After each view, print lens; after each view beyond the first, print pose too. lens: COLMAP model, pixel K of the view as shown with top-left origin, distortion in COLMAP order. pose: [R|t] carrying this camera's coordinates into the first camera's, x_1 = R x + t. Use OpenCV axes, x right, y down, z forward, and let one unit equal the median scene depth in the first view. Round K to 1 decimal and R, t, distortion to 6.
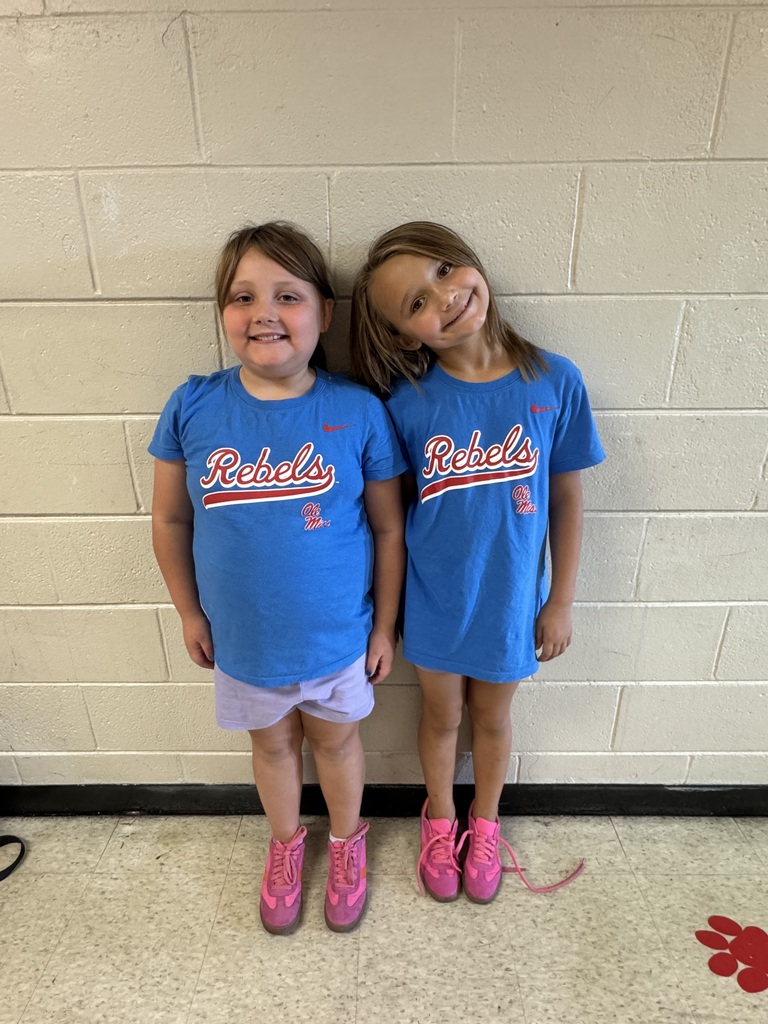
lens RADIAL K [[567.1, 0, 382.6], [0, 567.1, 514.2], [0, 0, 1]] dist [-0.003124, -0.002631]
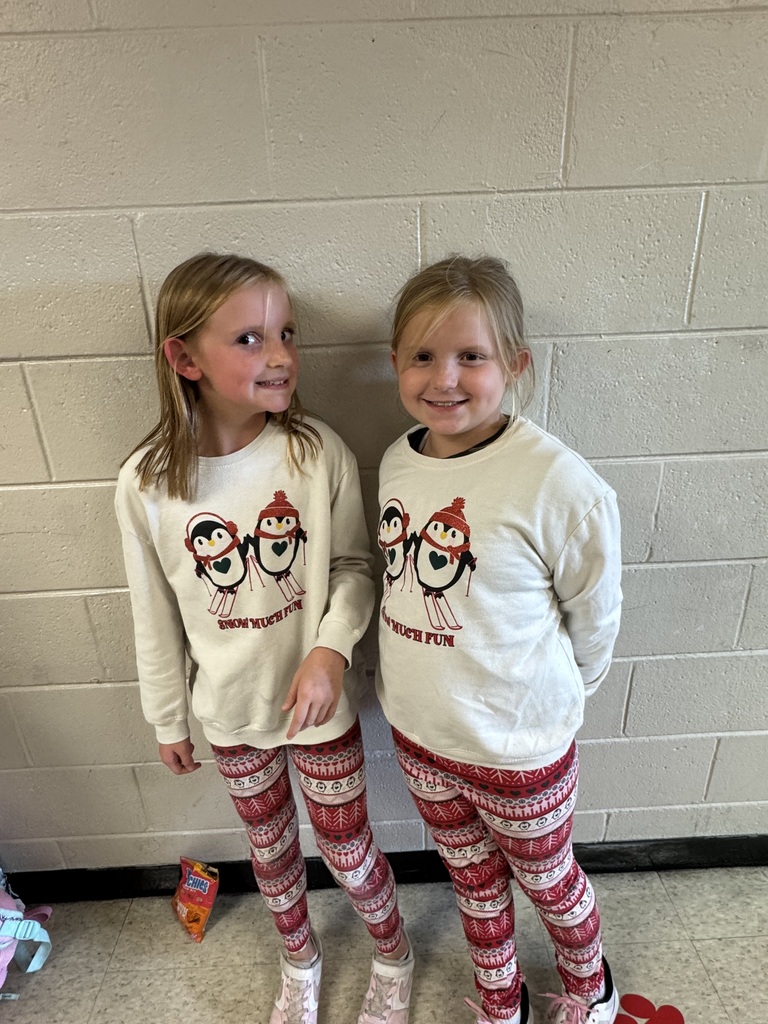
lens RADIAL K [[567.1, 0, 384.9], [0, 567.1, 510.0], [0, 0, 1]] dist [-0.003124, -0.002631]
pose [[0.998837, -0.039868, 0.027108, 0.219238], [0.039611, 0.999166, 0.009936, -0.124832], [-0.027481, -0.008850, 0.999583, 0.100764]]
